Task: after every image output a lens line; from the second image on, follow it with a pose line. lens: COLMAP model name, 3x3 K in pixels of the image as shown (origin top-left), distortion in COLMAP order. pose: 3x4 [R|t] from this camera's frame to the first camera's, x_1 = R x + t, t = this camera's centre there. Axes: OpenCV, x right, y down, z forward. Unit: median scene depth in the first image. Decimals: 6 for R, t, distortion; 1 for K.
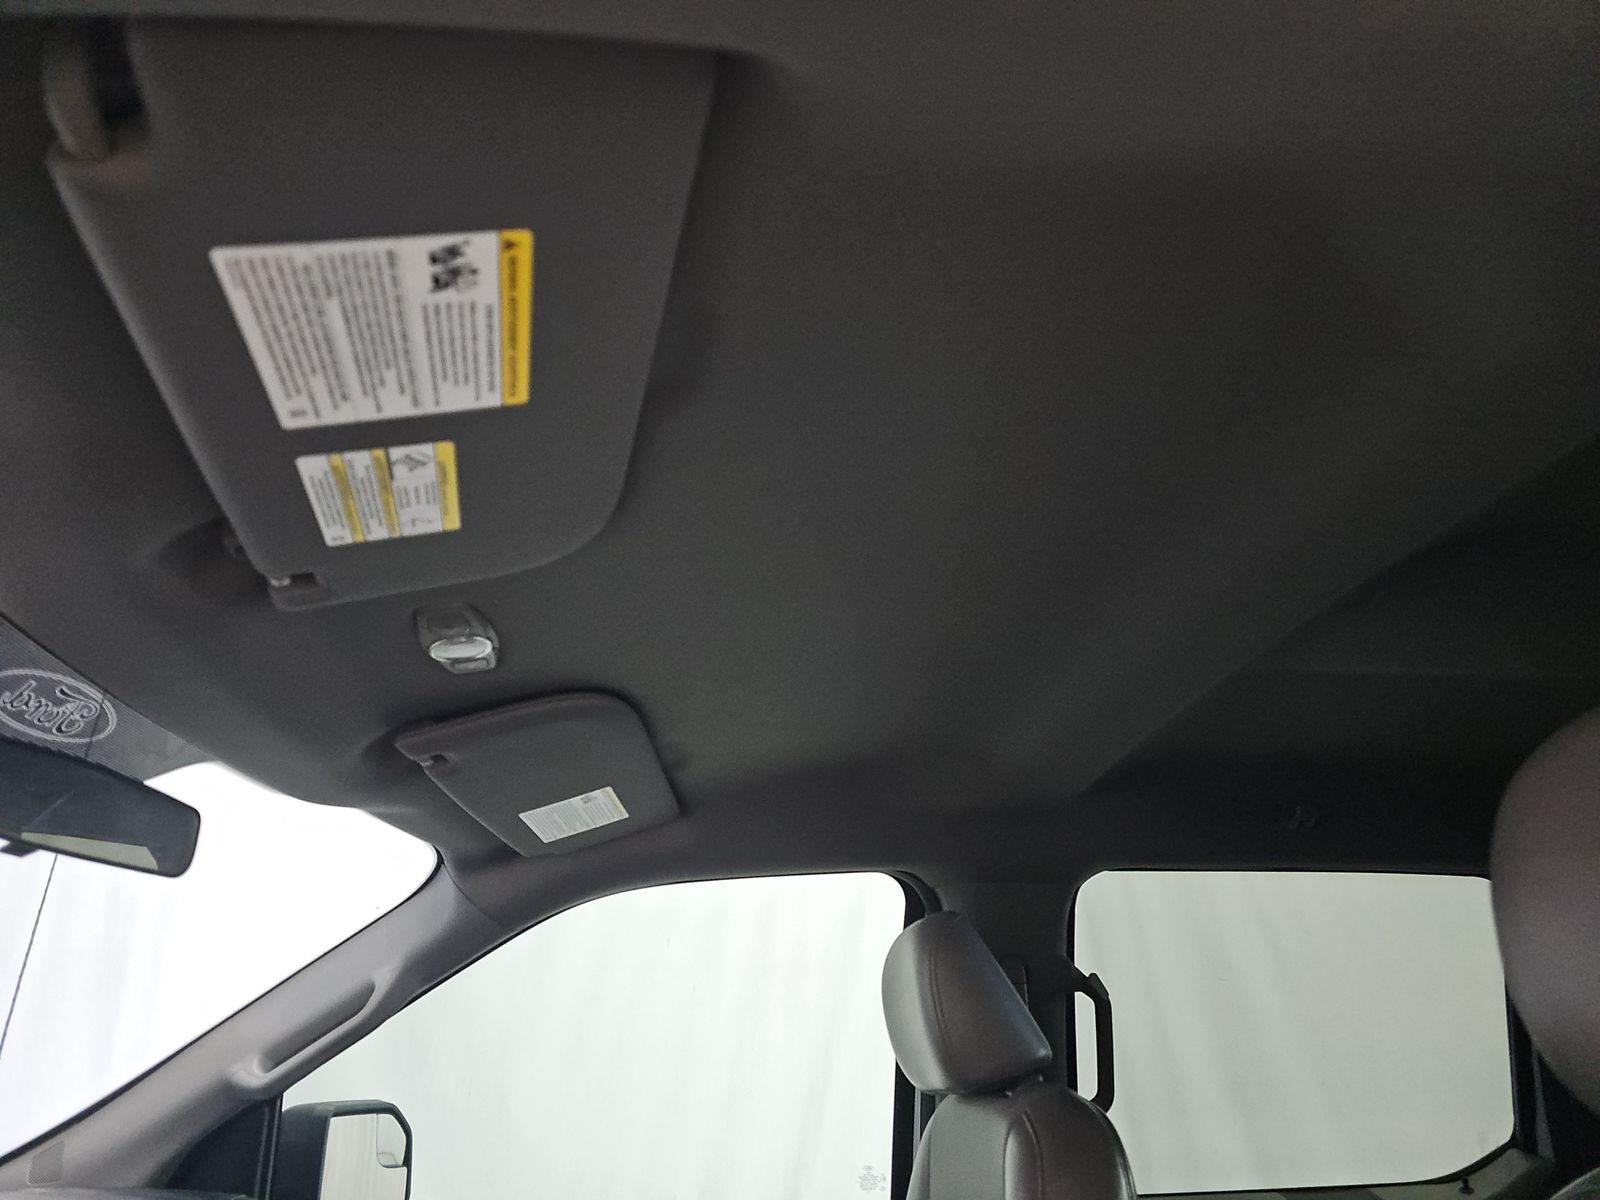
lens RADIAL K [[1056.4, 0, 800.0], [0, 1056.4, 600.0], [0, 0, 1]] dist [0.062096, -0.068714]
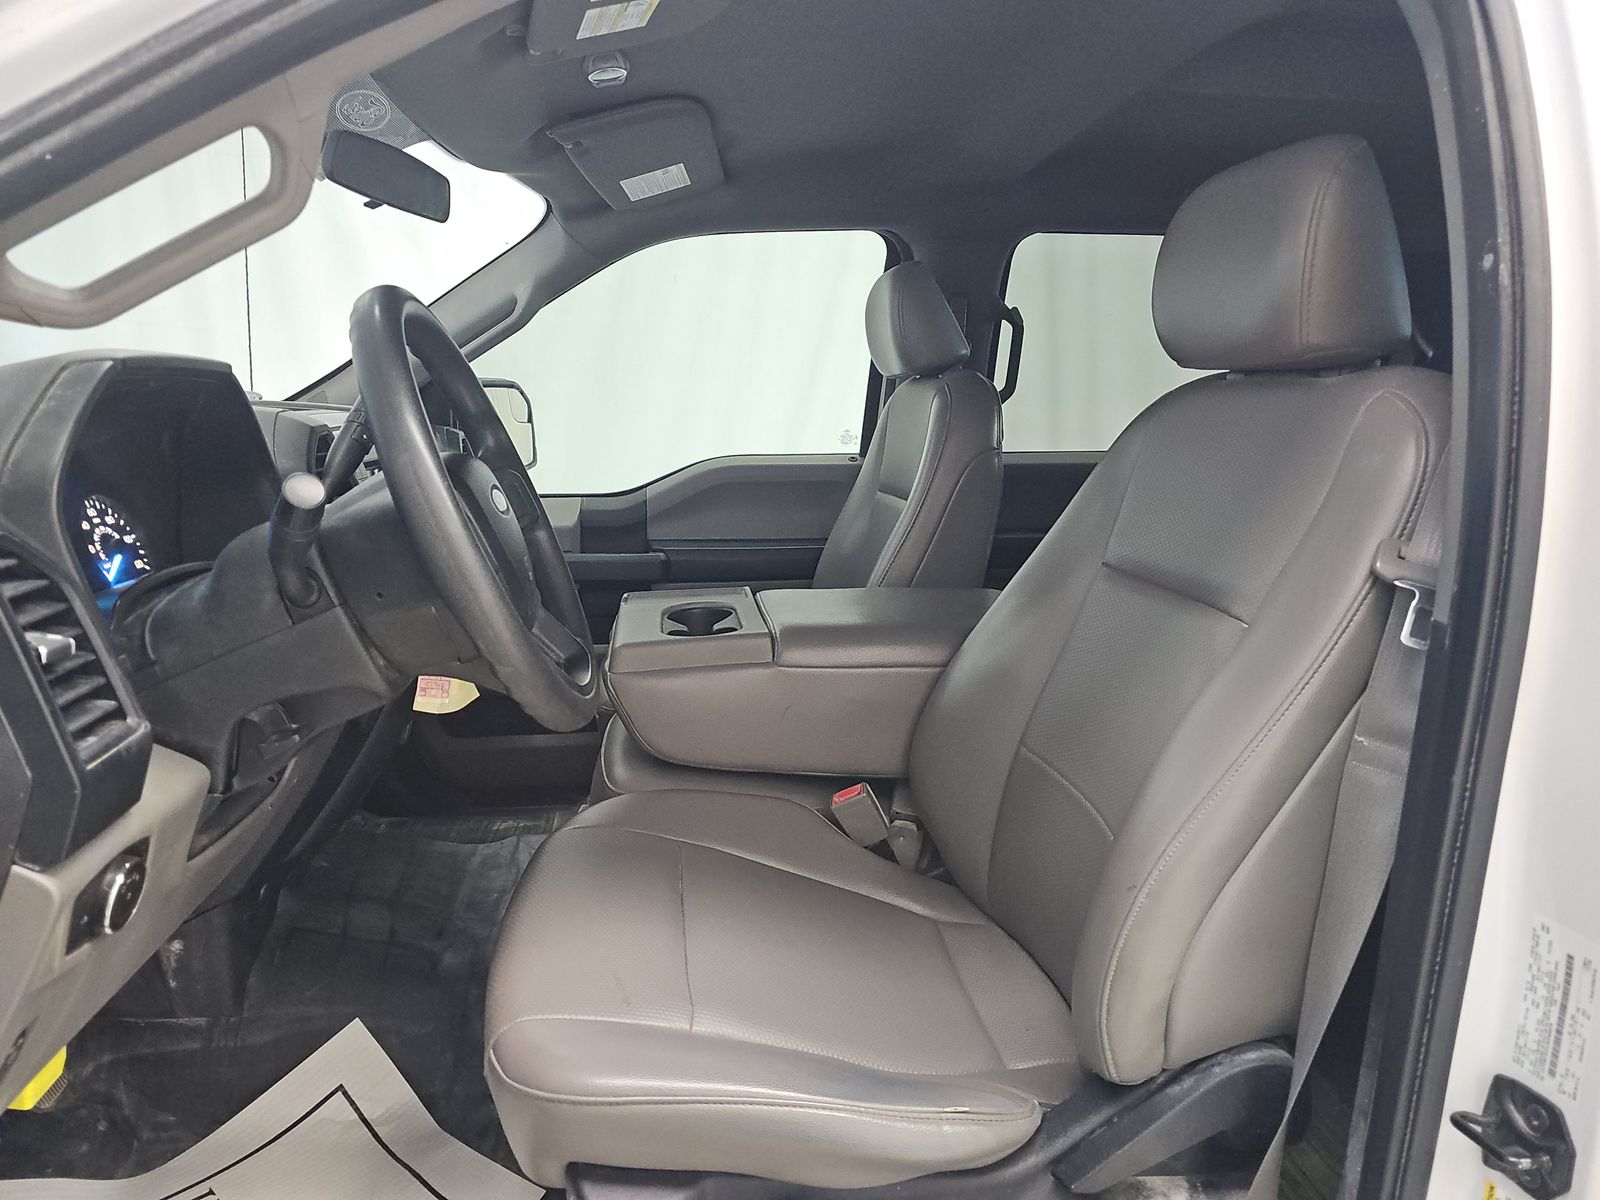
lens RADIAL K [[1056.4, 0, 800.0], [0, 1056.4, 600.0], [0, 0, 1]] dist [0.062096, -0.068714]
pose [[0.999378, 0.024658, 0.025207, -0.041885], [-0.034577, 0.825518, 0.563315, -0.132647], [-0.006919, -0.563837, 0.825857, -0.444001]]
